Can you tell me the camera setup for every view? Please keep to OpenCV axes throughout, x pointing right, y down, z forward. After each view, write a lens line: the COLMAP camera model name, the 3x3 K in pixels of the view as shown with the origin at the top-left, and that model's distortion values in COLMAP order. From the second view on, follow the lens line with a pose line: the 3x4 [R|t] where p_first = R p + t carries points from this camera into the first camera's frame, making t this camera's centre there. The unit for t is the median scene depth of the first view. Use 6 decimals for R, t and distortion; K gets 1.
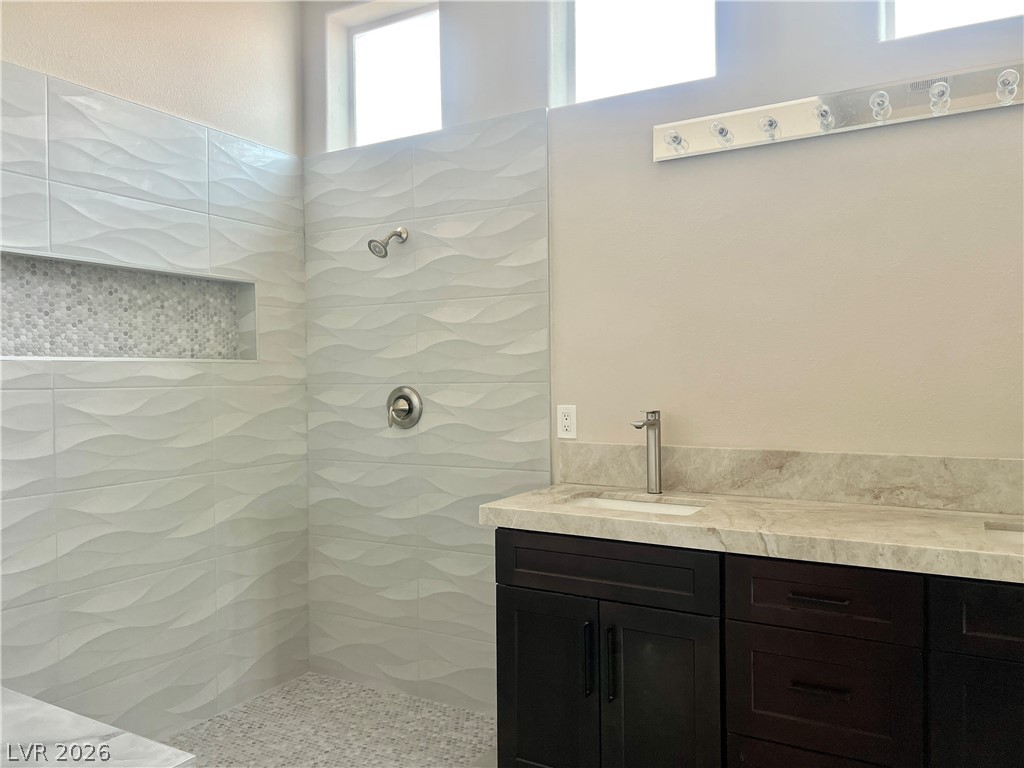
lens RADIAL K [[762.2, 0, 509.7], [0, 762.2, 385.7], [0, 0, 1]] dist [0.049887, -0.048464]
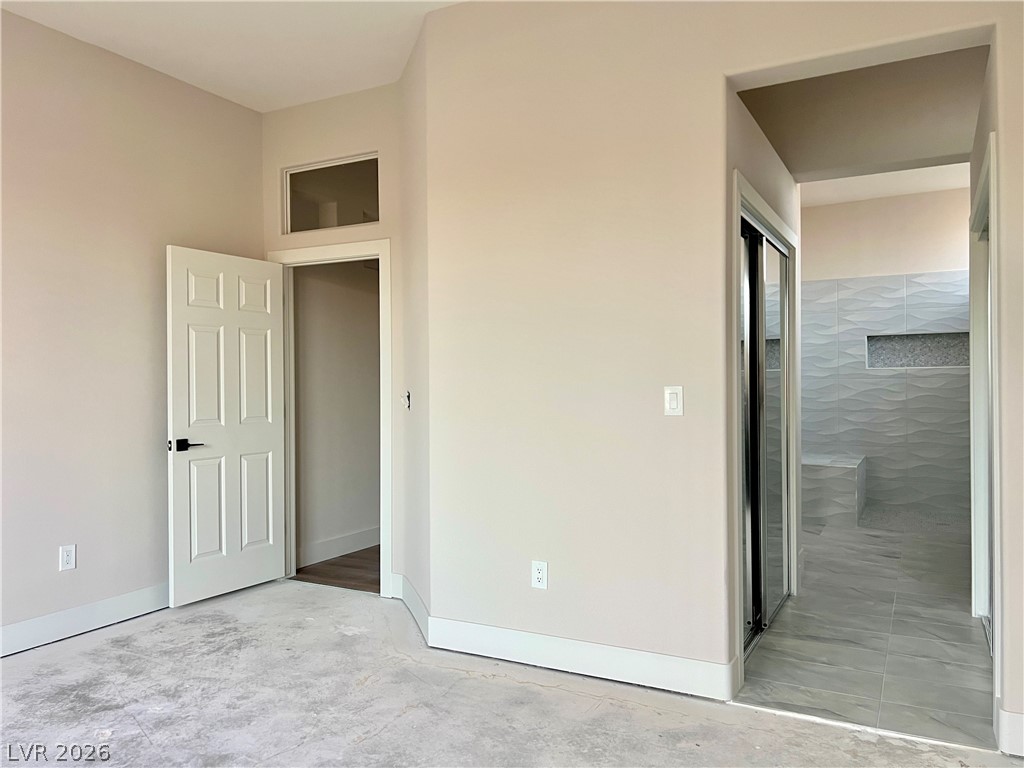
lens RADIAL K [[762.2, 0, 509.7], [0, 762.2, 385.7], [0, 0, 1]] dist [0.049887, -0.048464]
pose [[0.030566, 0.013191, -0.999446, 2.215192], [0.000874, 0.999912, 0.013224, -0.007178], [0.999532, -0.001278, 0.030551, -0.599890]]
